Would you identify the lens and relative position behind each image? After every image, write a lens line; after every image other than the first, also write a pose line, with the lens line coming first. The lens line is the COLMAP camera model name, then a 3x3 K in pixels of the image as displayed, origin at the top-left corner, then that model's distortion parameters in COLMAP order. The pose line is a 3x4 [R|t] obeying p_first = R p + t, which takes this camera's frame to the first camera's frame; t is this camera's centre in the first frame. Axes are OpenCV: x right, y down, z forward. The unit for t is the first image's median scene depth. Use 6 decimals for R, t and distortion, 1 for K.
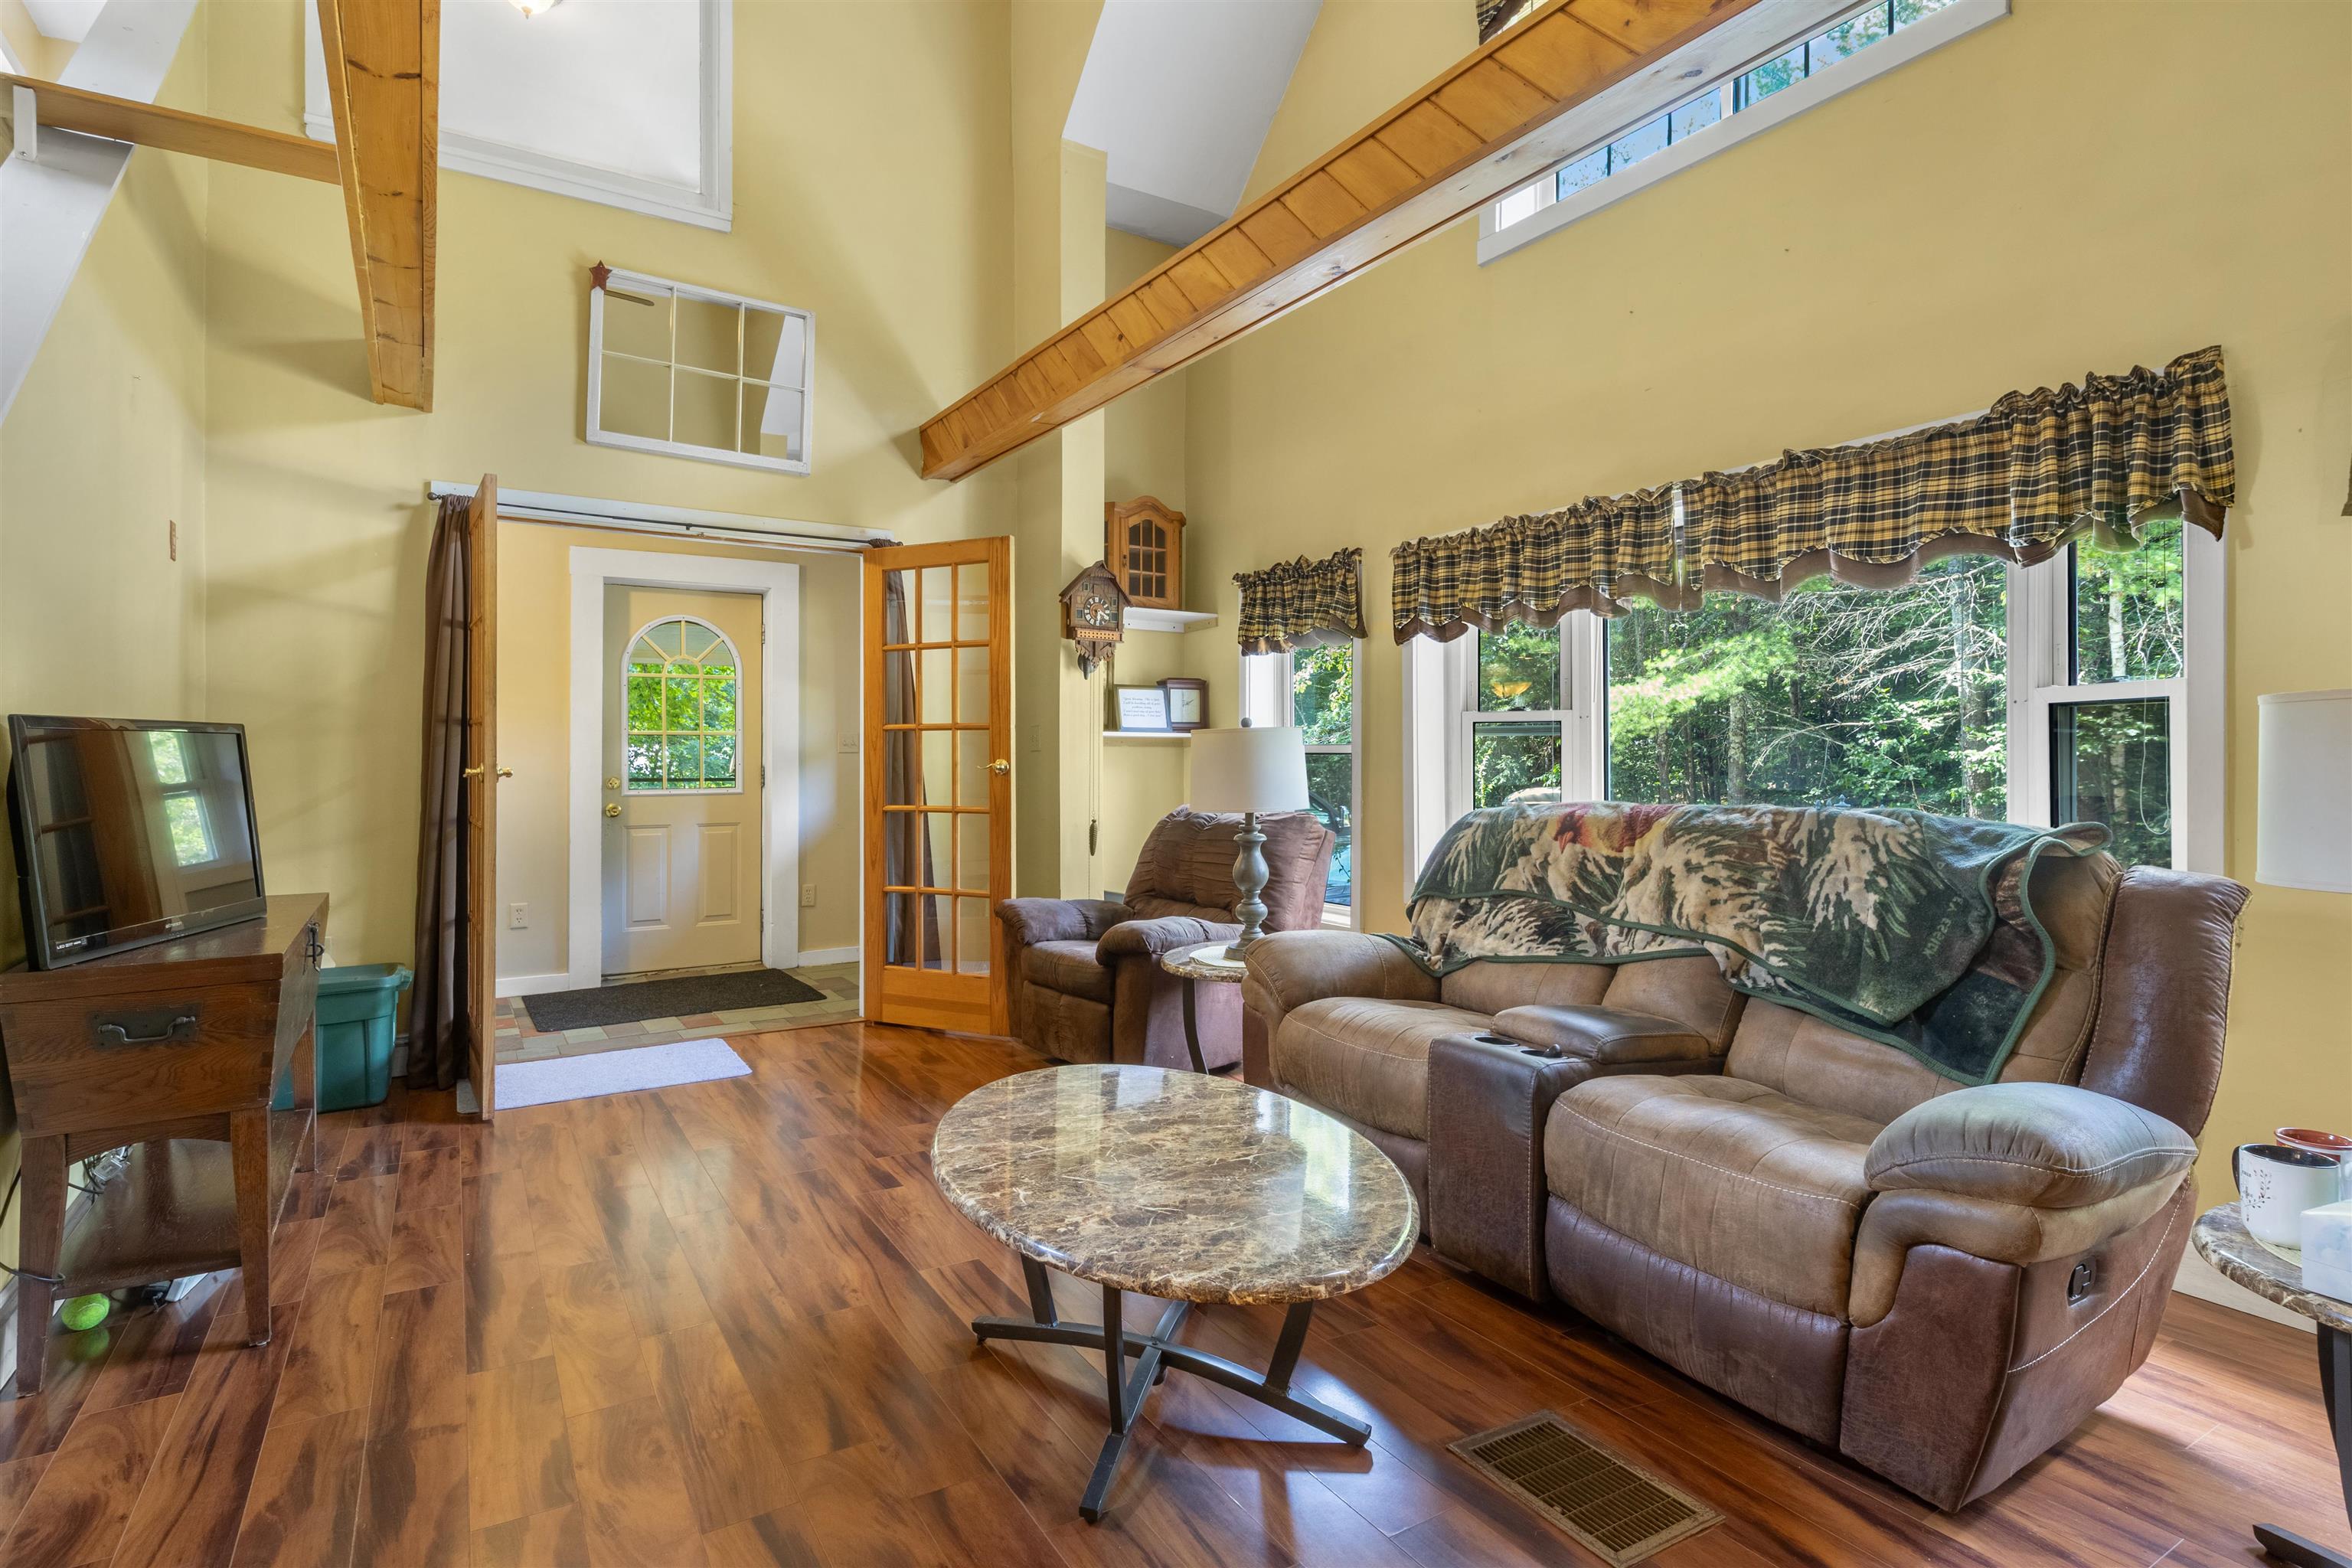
lens RADIAL K [[1175.1, 0, 1180.3], [0, 1175.1, 732.8], [0, 0, 1]] dist [0.005128, 0.000680]
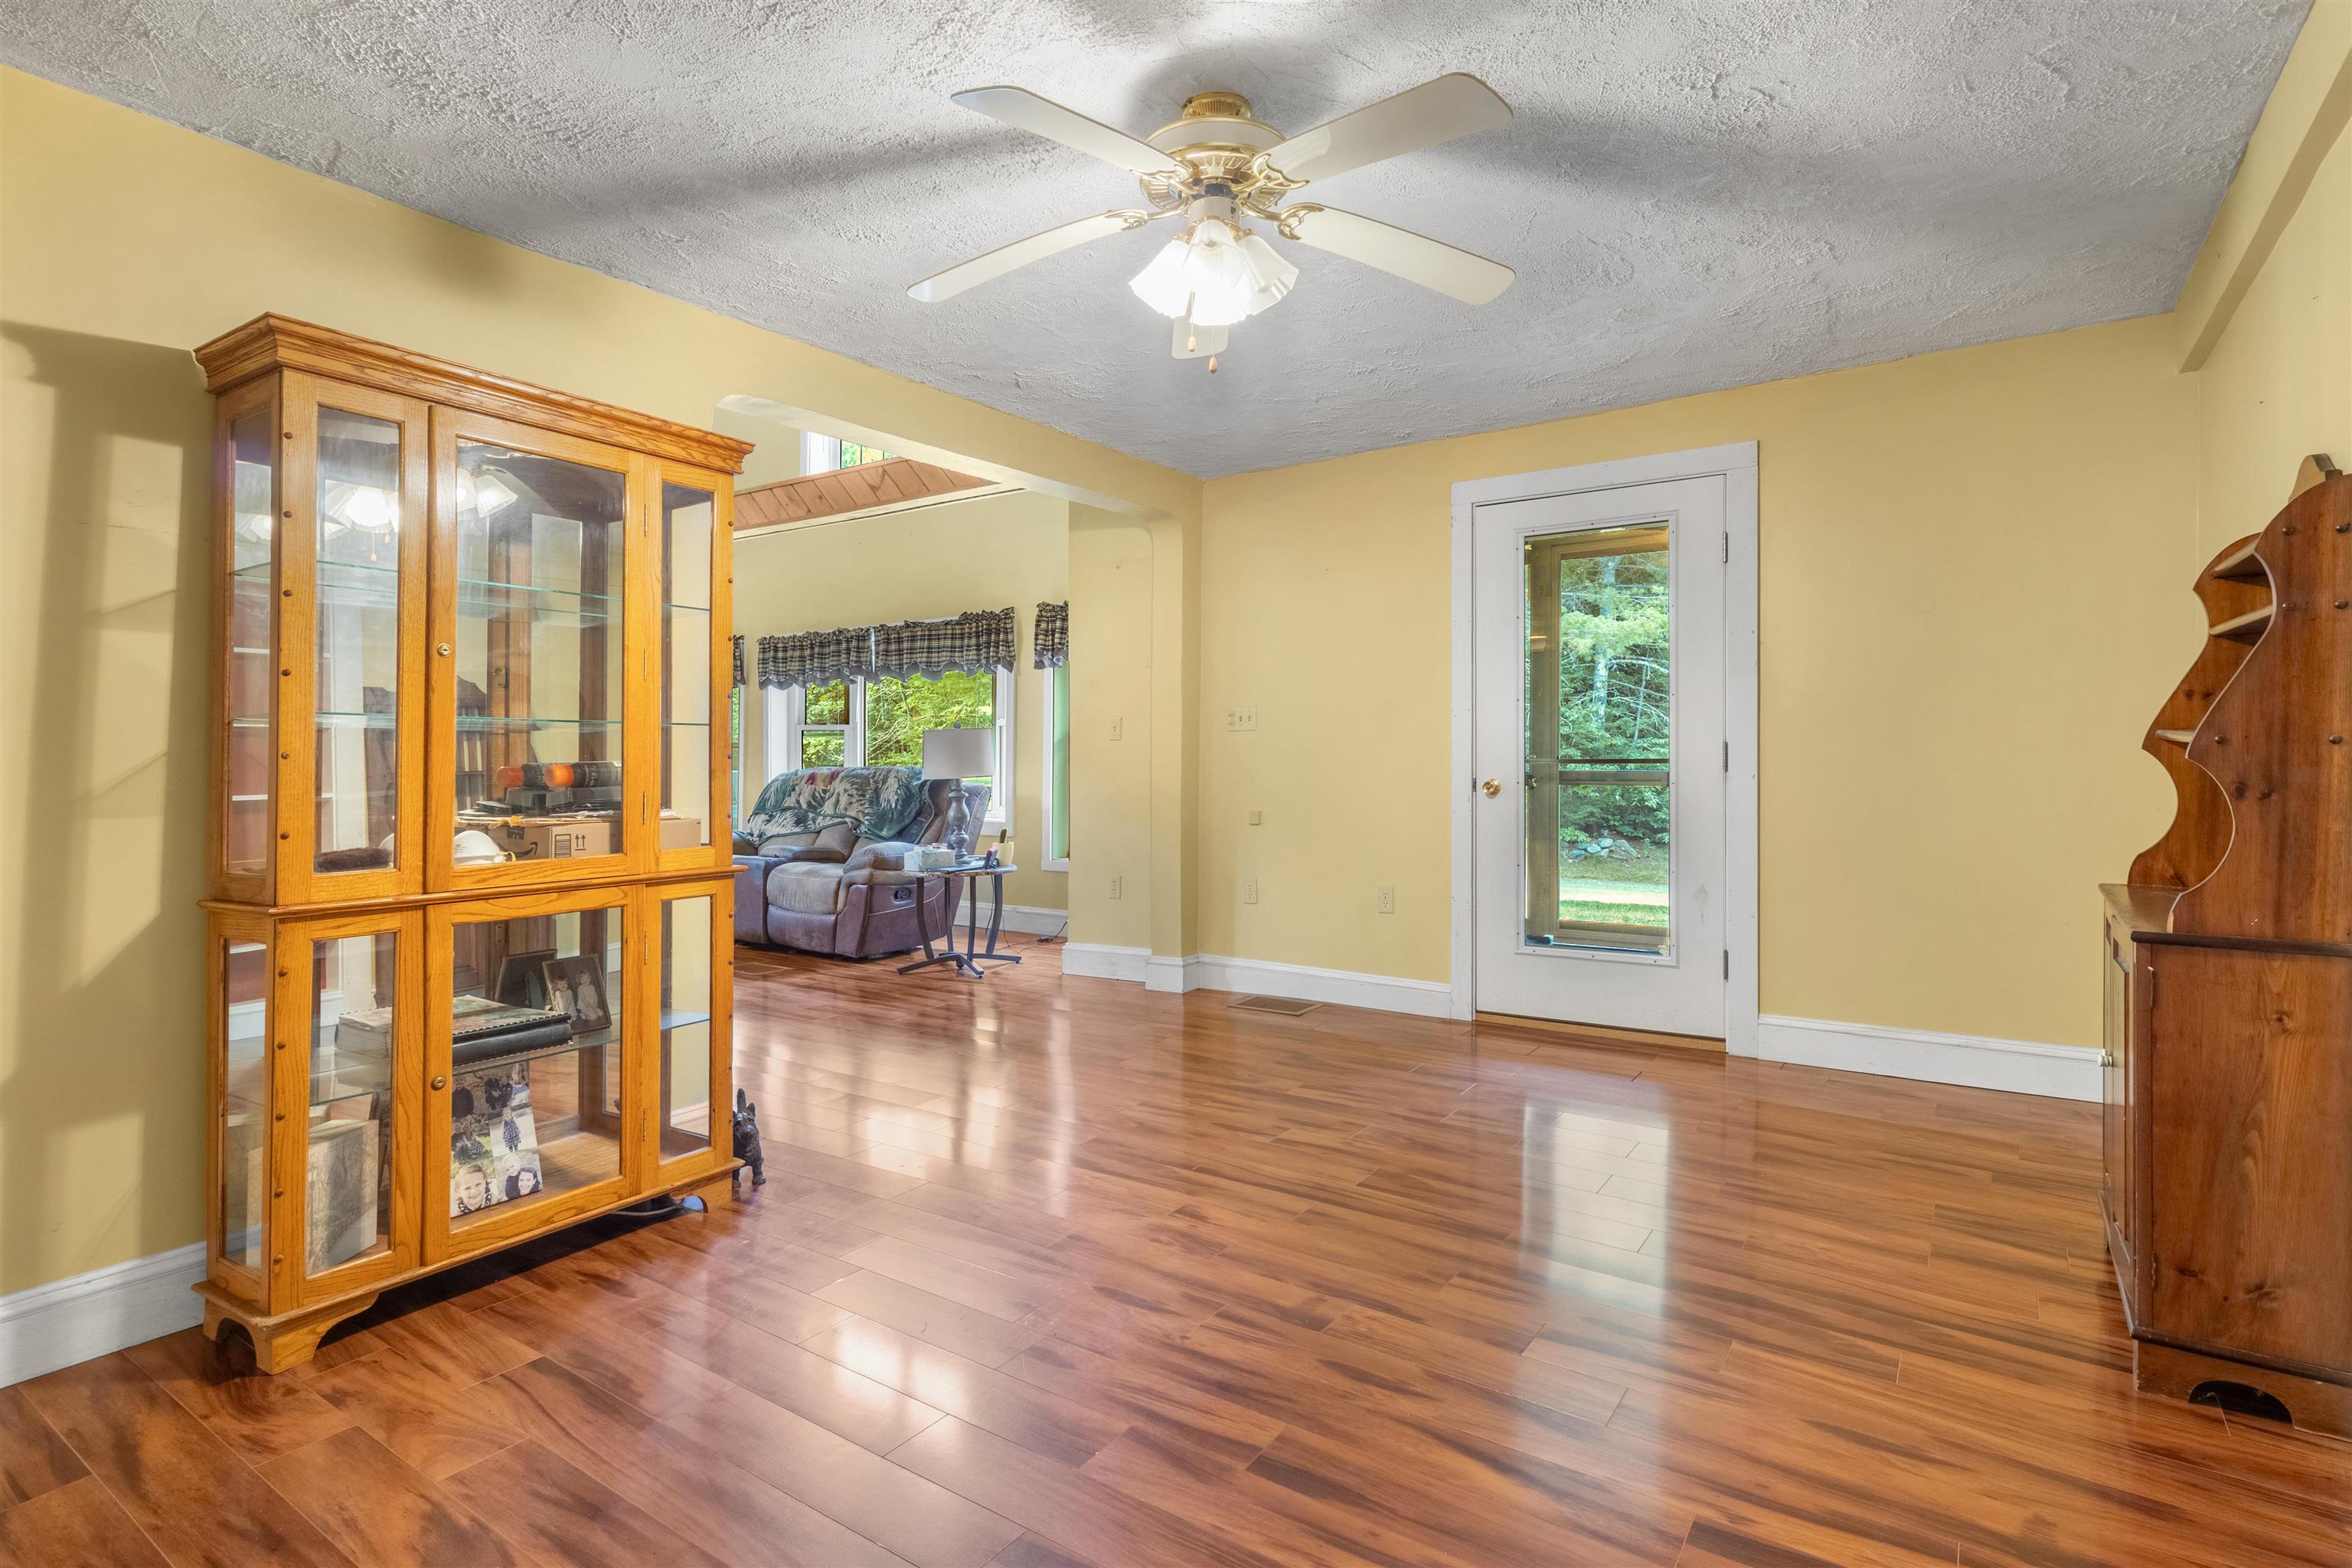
lens RADIAL K [[1175.1, 0, 1180.3], [0, 1175.1, 732.8], [0, 0, 1]] dist [0.005128, 0.000680]
pose [[0.918650, -0.000623, 0.395072, 0.078821], [-0.001174, 0.999990, 0.004307, -0.020174], [-0.395071, -0.004420, 0.918640, -1.393201]]
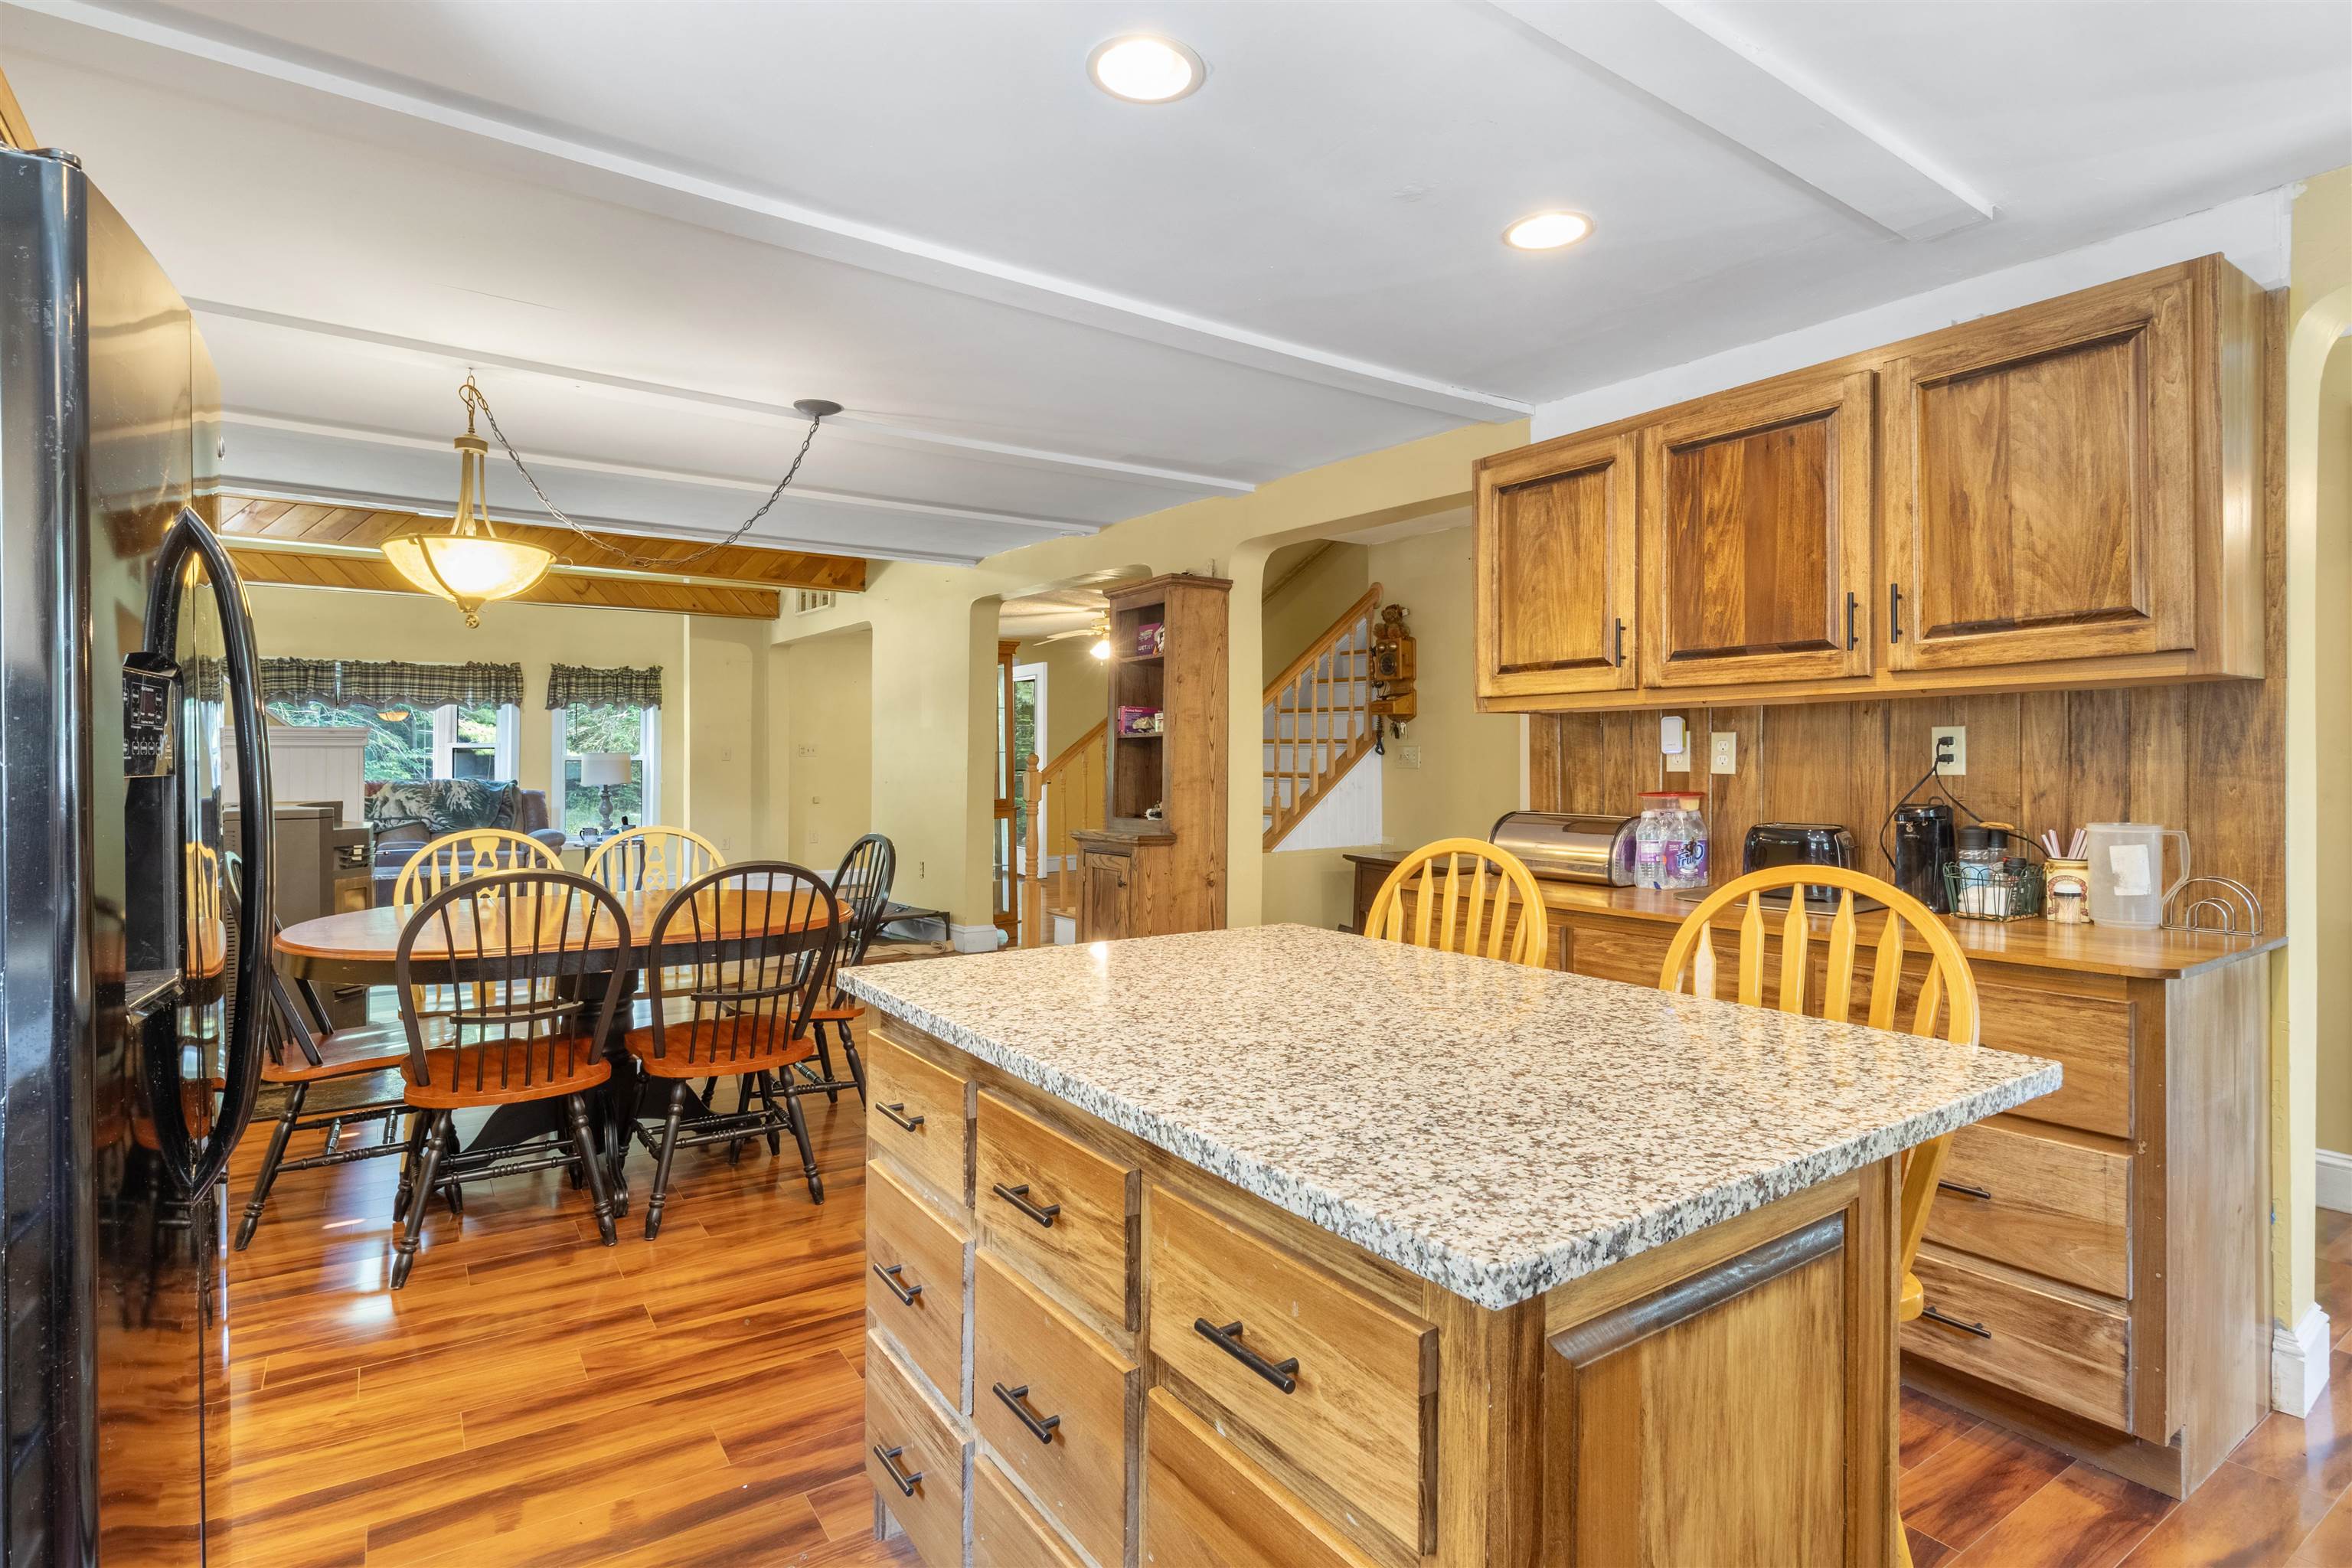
lens RADIAL K [[1151.1, 0, 1166.6], [0, 1151.1, 772.8], [0, 0, 1]] dist [0.003261, 0.000518]
pose [[-0.042608, -0.009774, 0.999044, -2.392184], [-0.017989, 0.999798, 0.009014, -0.017654], [-0.998930, -0.017588, -0.042775, -0.800673]]
